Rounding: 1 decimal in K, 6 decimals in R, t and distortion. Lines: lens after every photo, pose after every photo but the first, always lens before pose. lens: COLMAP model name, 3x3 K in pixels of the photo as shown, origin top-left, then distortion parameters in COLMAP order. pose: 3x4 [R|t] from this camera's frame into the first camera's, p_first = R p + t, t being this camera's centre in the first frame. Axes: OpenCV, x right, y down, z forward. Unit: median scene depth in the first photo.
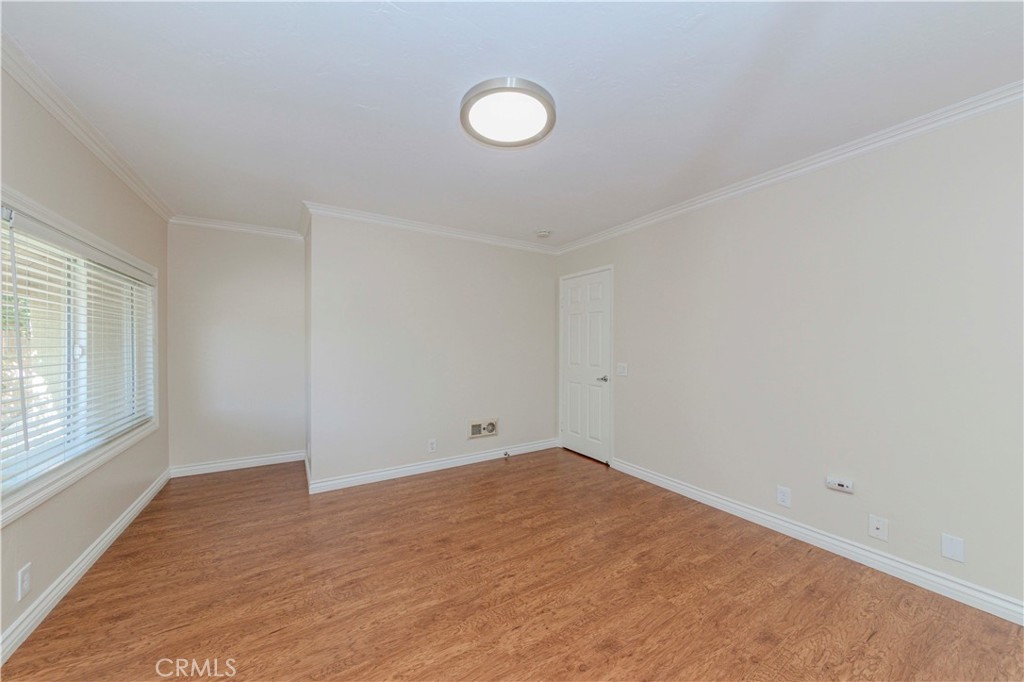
lens RADIAL K [[361.5, 0, 512.6], [0, 361.5, 343.5], [0, 0, 1]] dist [-0.002654, -0.001015]
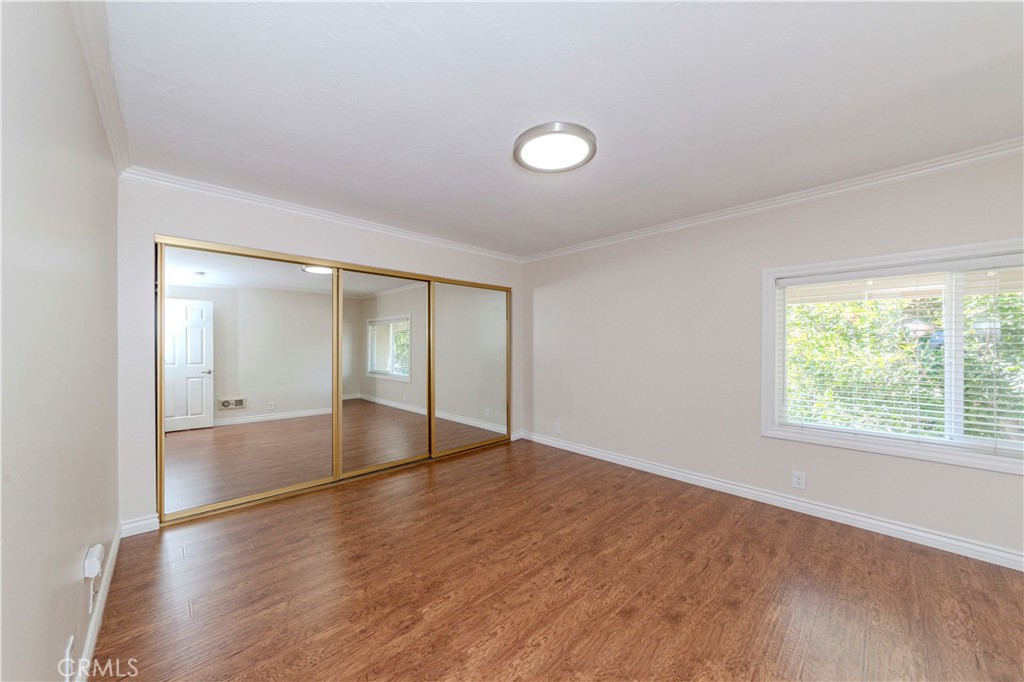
lens RADIAL K [[361.5, 0, 511.4], [0, 361.5, 344.9], [0, 0, 1]] dist [-0.002654, -0.001015]
pose [[-0.975650, -0.004319, -0.219290, 0.358894], [-0.003946, 0.999990, -0.002137, -0.000220], [0.219297, -0.001220, -0.975657, 2.023439]]
